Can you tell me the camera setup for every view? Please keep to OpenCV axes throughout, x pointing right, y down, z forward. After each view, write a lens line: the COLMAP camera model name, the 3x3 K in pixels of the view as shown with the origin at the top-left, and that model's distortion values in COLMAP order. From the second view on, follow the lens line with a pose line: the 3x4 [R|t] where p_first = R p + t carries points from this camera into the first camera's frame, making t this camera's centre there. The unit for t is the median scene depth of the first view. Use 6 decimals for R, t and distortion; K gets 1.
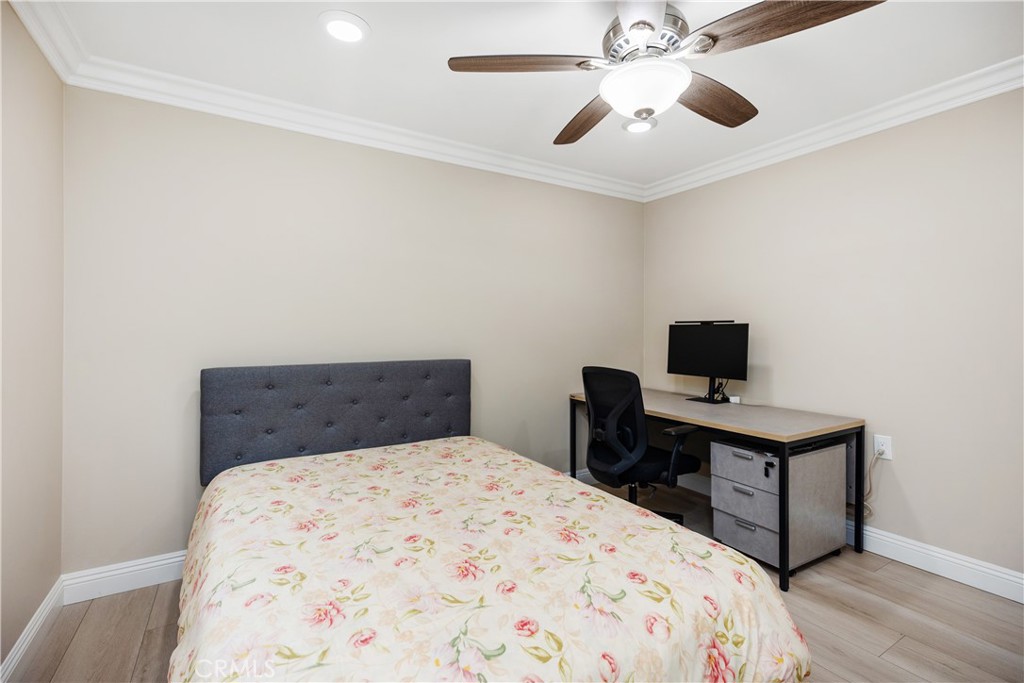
lens RADIAL K [[465.3, 0, 509.7], [0, 465.3, 324.7], [0, 0, 1]] dist [0.000503, 0.000089]
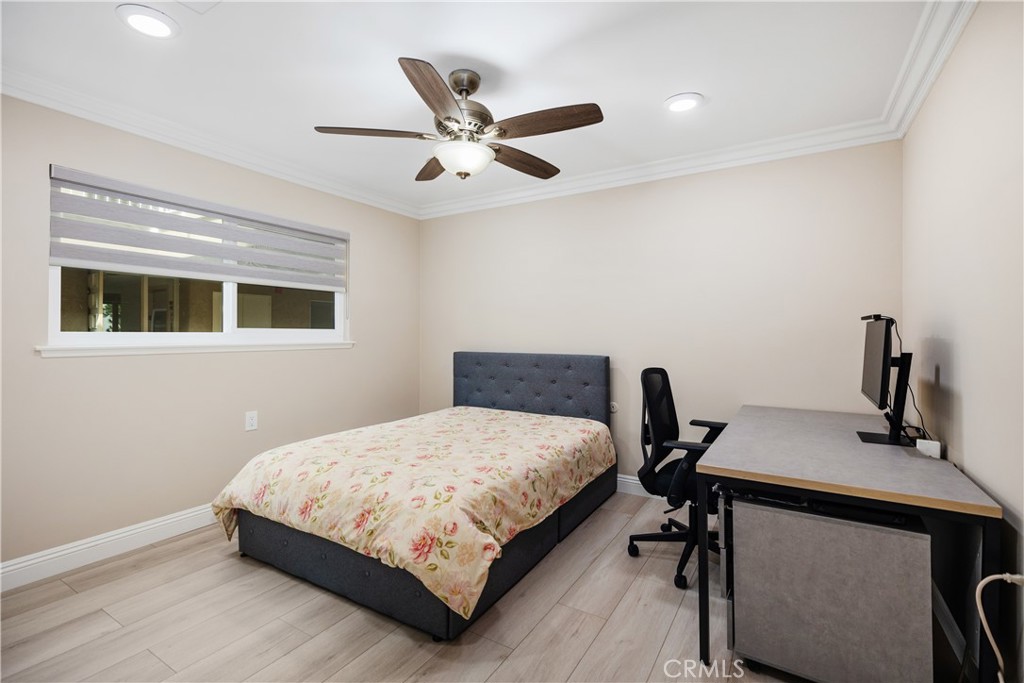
lens RADIAL K [[465.3, 0, 509.7], [0, 465.3, 324.7], [0, 0, 1]] dist [0.000503, 0.000089]
pose [[0.453702, -0.013431, -0.891052, 1.119333], [0.007395, 0.999909, -0.011306, 0.008225], [0.891123, -0.001460, 0.453760, 0.344764]]
